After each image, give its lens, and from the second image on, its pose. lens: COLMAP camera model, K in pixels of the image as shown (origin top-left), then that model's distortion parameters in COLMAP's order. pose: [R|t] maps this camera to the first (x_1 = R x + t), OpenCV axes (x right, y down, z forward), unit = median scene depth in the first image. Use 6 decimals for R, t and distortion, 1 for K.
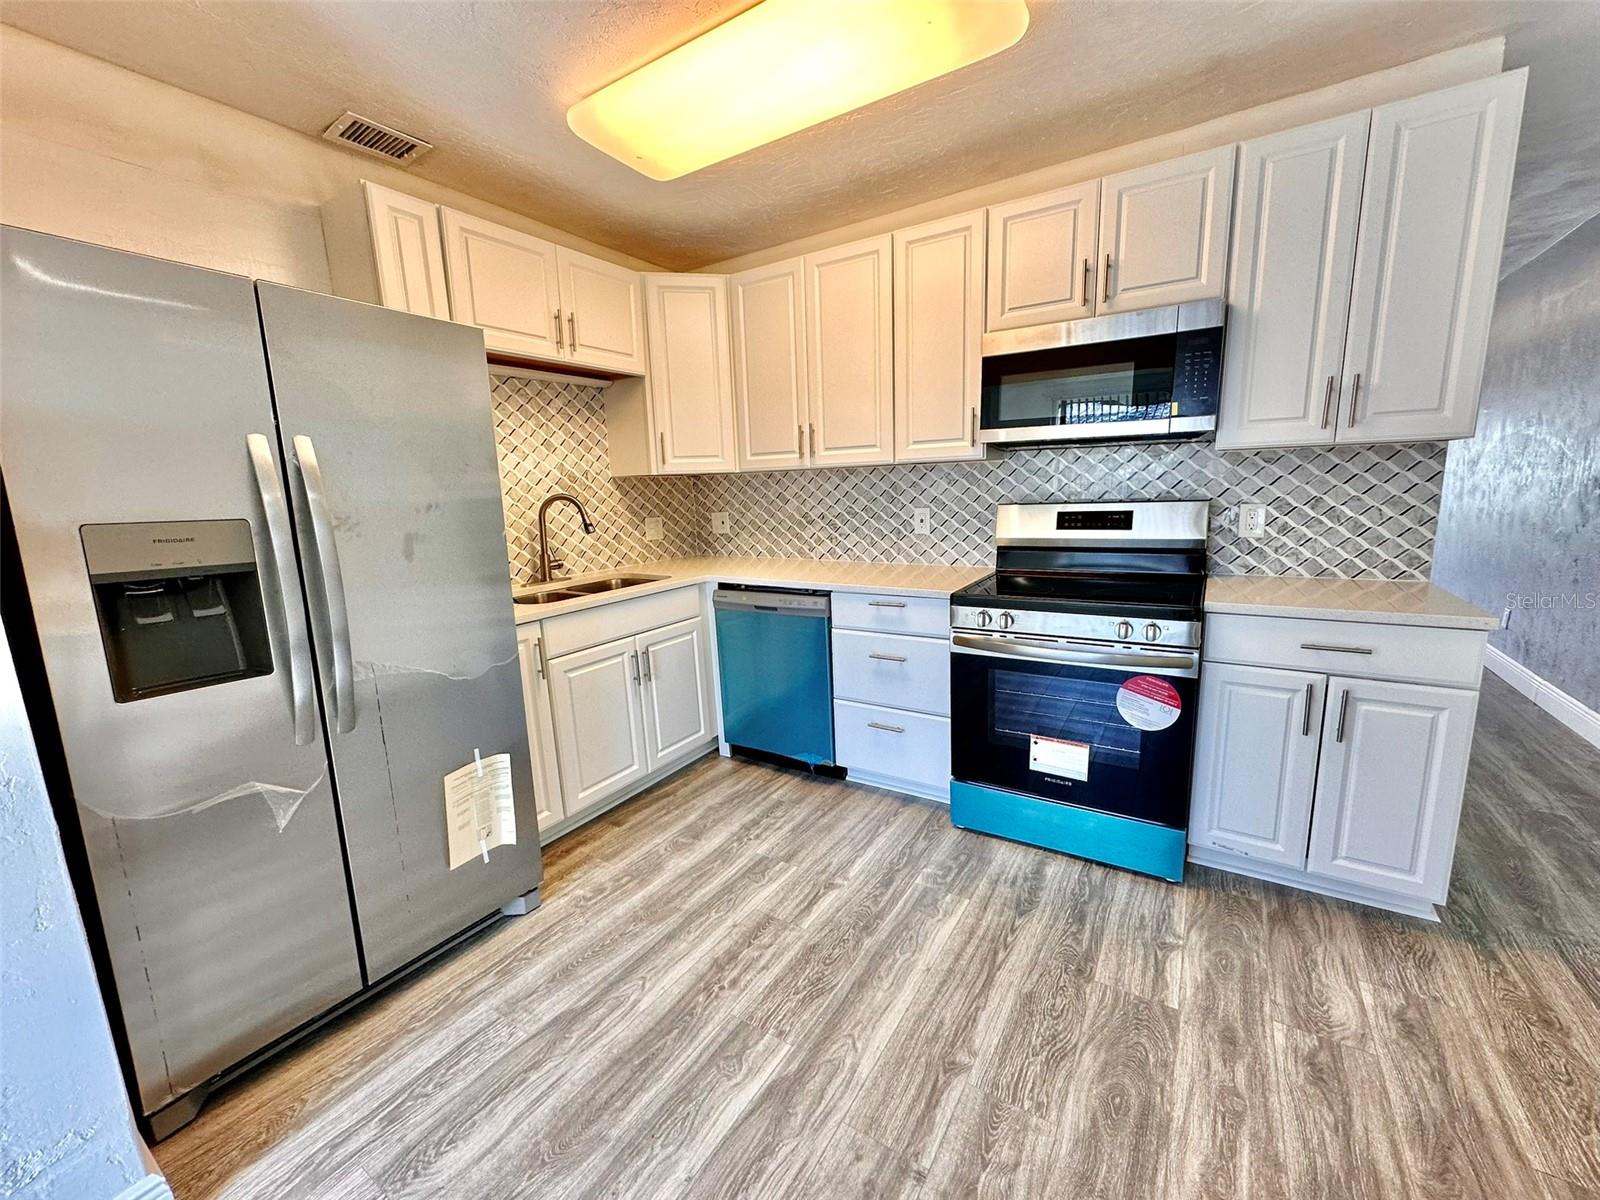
lens RADIAL K [[636.9, 0, 800.9], [0, 636.9, 599.8], [0, 0, 1]] dist [-0.001398, -0.000275]
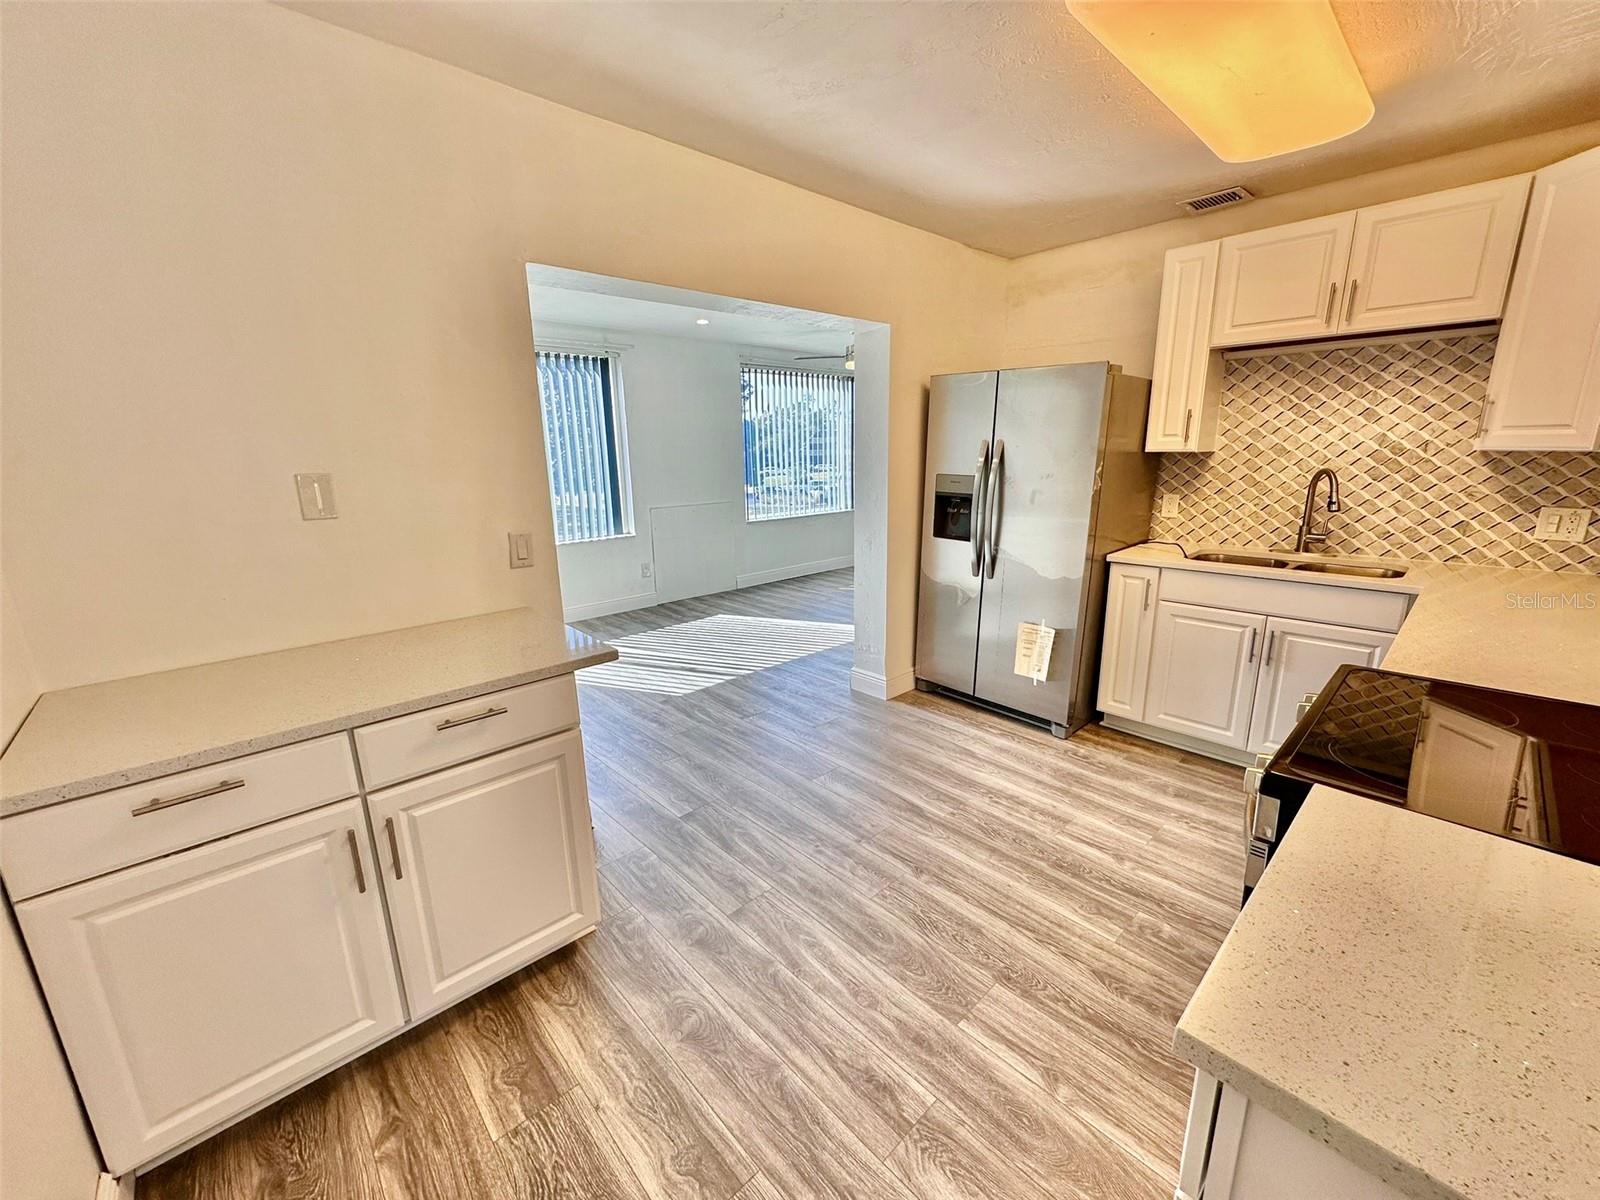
lens RADIAL K [[636.9, 0, 800.9], [0, 636.9, 599.8], [0, 0, 1]] dist [-0.001398, -0.000275]
pose [[-0.247116, 0.265894, -0.931791, 1.306102], [-0.144609, 0.940726, 0.306795, -0.260022], [0.958135, 0.210559, -0.194018, 0.739321]]
